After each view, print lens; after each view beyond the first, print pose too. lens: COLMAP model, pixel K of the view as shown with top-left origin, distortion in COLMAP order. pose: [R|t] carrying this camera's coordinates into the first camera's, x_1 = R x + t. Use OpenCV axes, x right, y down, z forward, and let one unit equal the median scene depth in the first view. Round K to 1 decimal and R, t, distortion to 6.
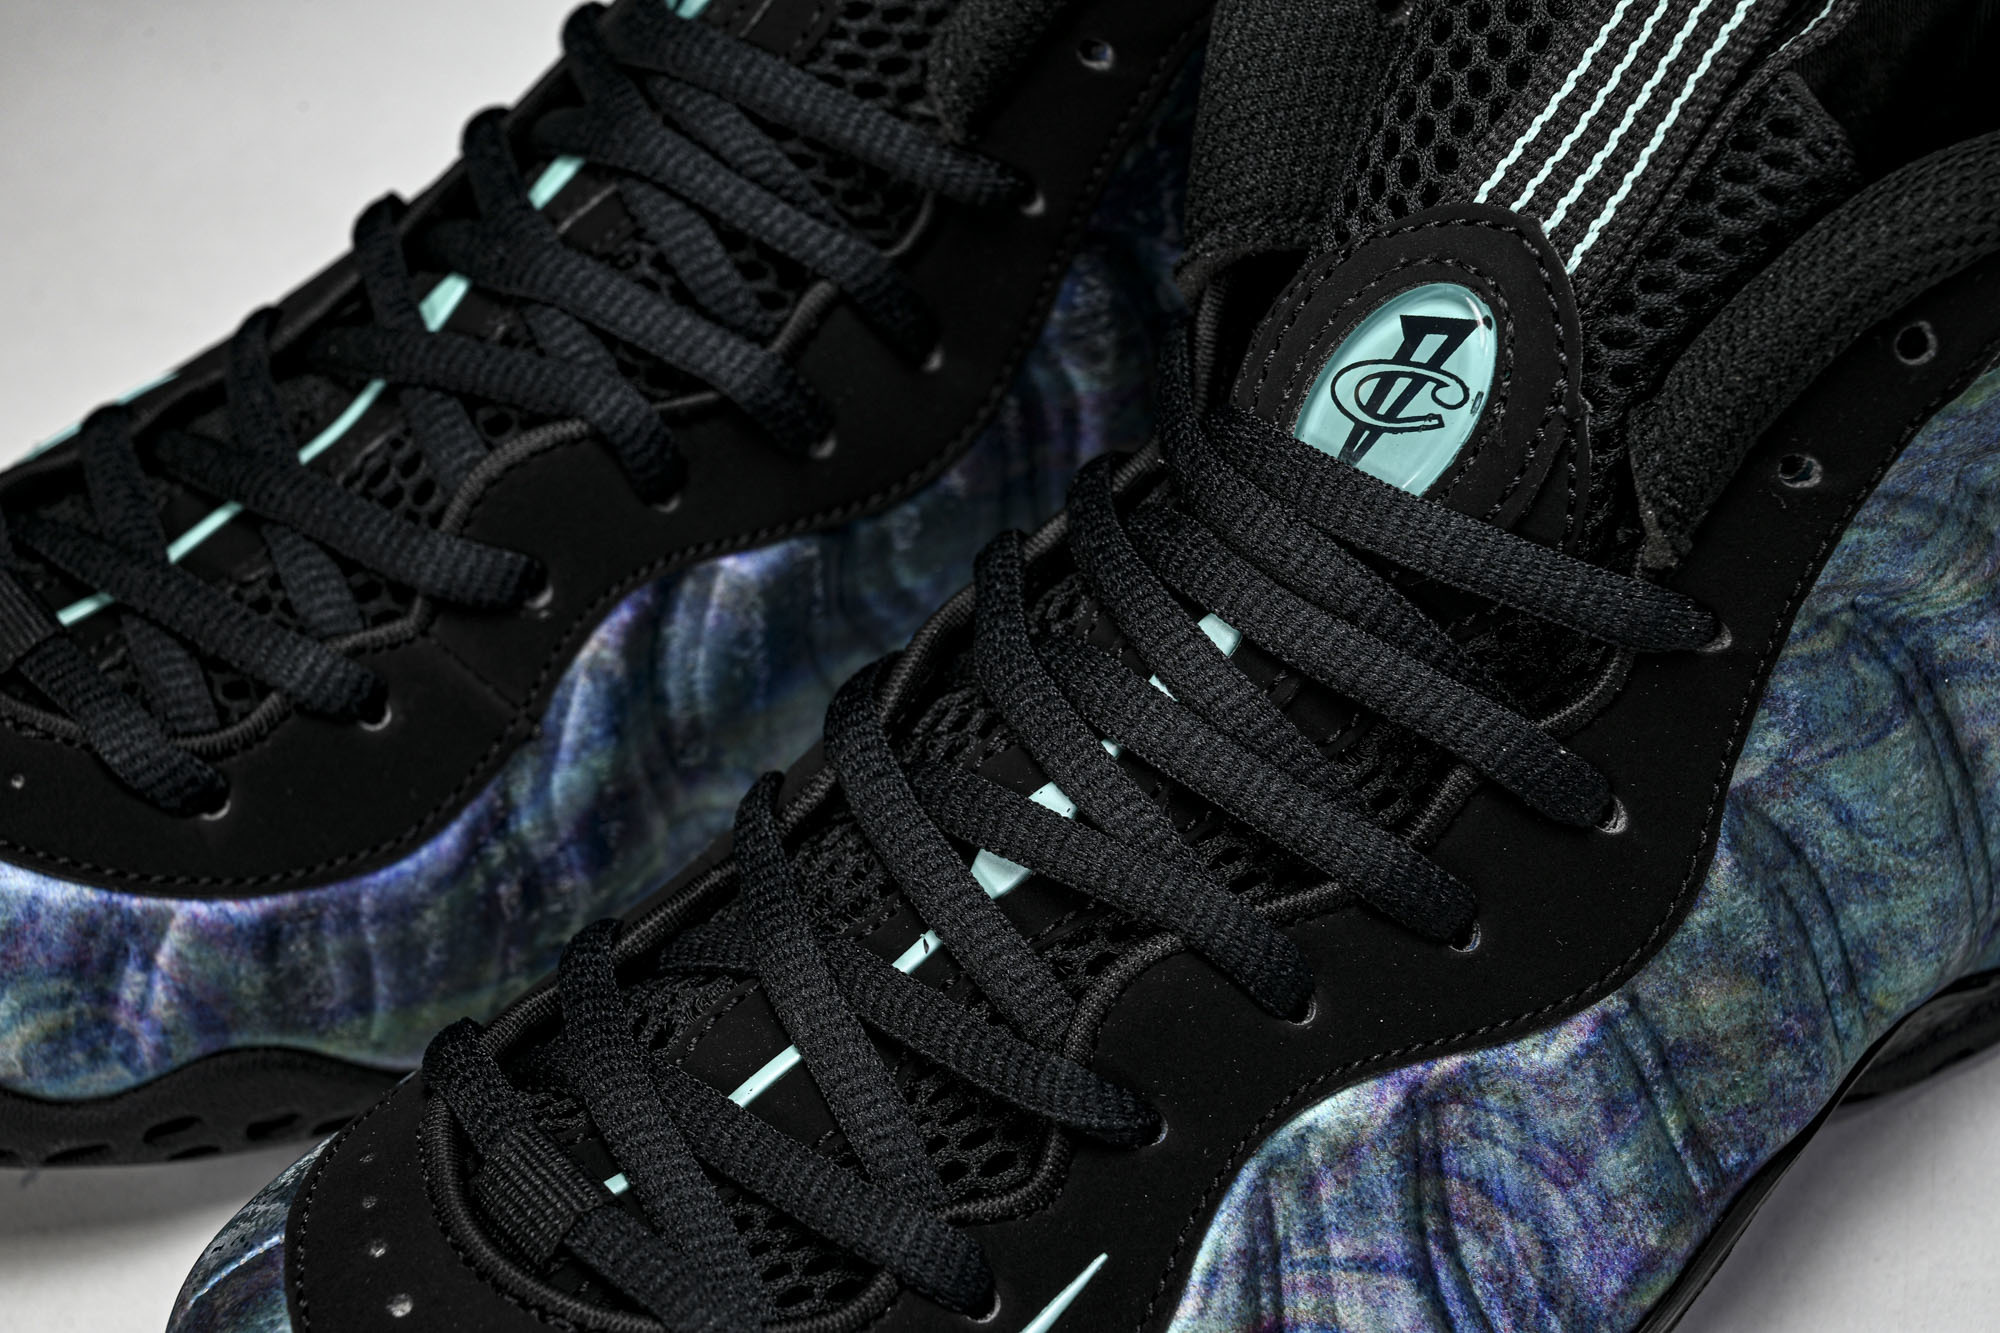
lens RADIAL K [[3748.3, 0, 1016.3], [0, 3748.3, 665.3], [0, 0, 1]] dist [-0.019169, 0.000000]
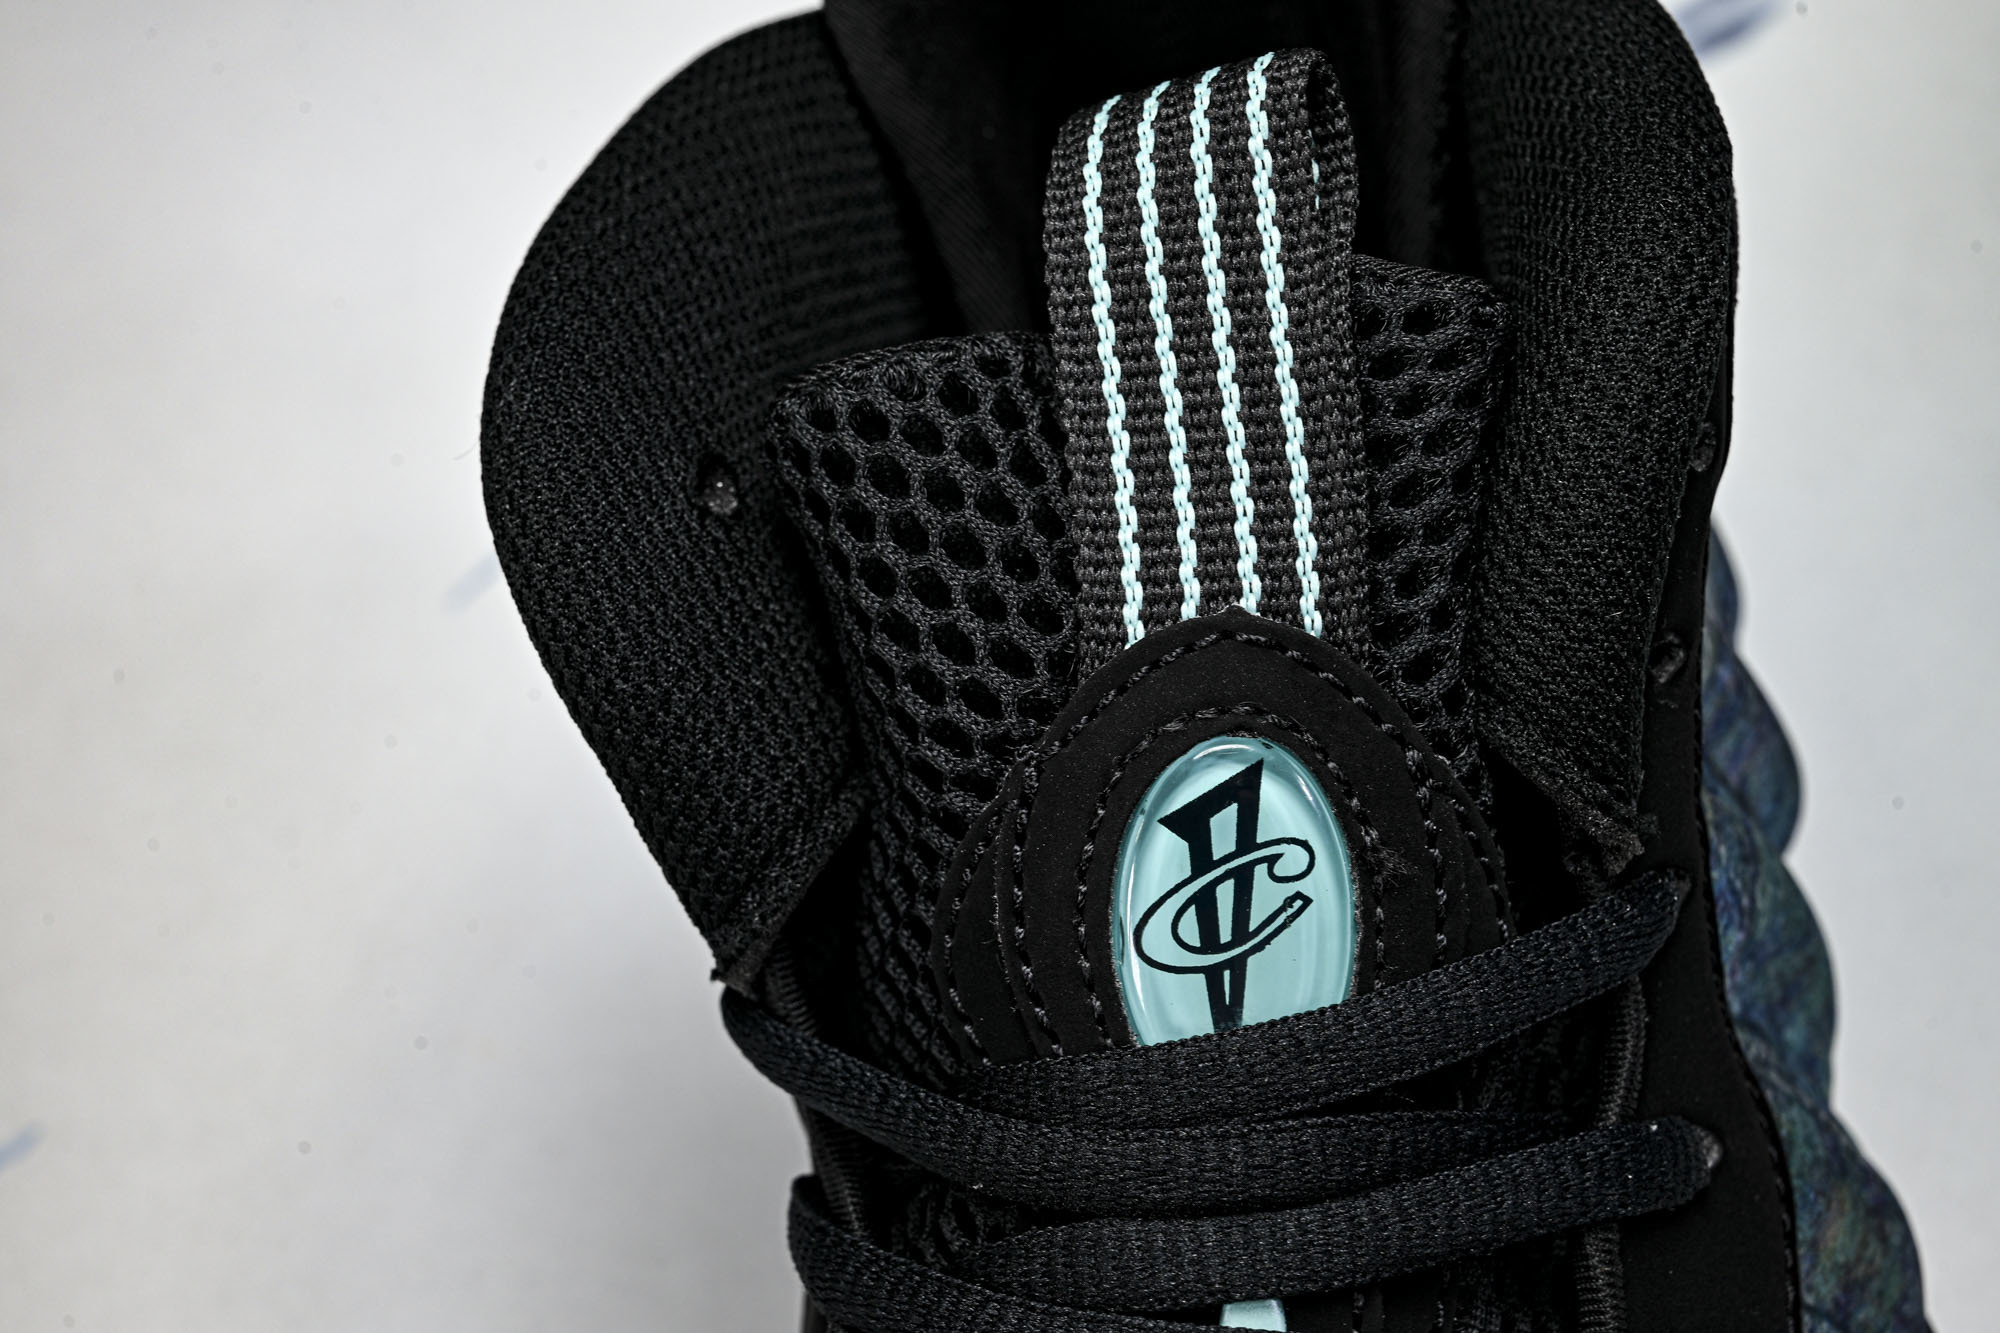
lens RADIAL K [[3748.3, 0, 998.1], [0, 3748.3, 675.6], [0, 0, 1]] dist [-0.019169, 0.000000]
pose [[0.632786, -0.601125, 0.488089, -0.256315], [0.590587, 0.782343, 0.197856, -0.278005], [-0.500789, 0.163059, 0.850072, 0.389485]]
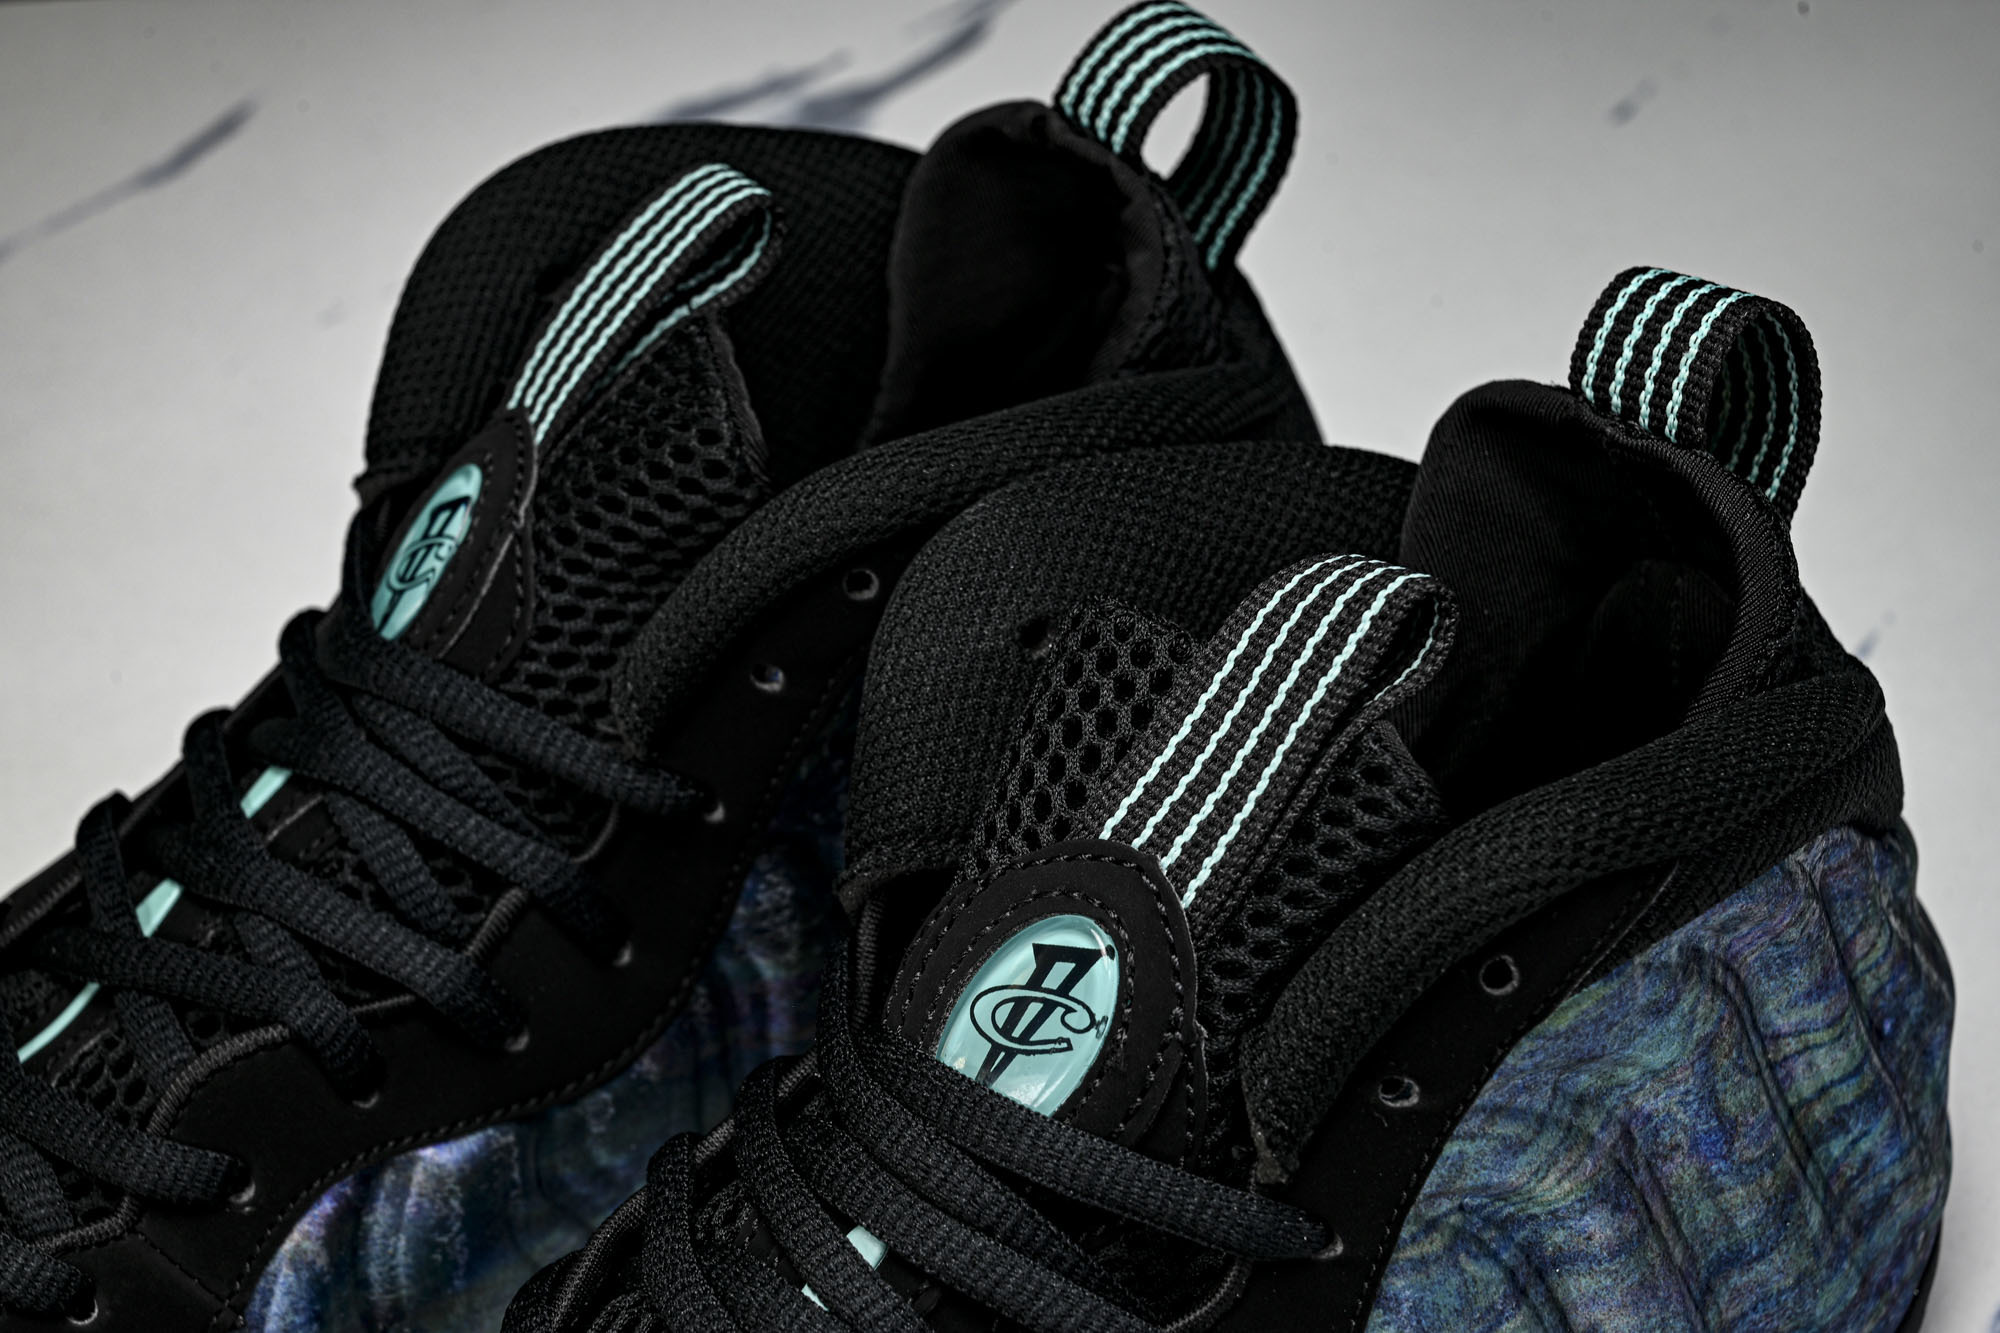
lens RADIAL K [[3748.3, 0, 1010.4], [0, 3748.3, 647.5], [0, 0, 1]] dist [-0.019169, 0.000000]
pose [[0.999330, -0.008699, 0.035555, 0.058494], [0.012313, 0.994635, -0.102709, -0.067418], [-0.034471, 0.103078, 0.994076, -0.076850]]
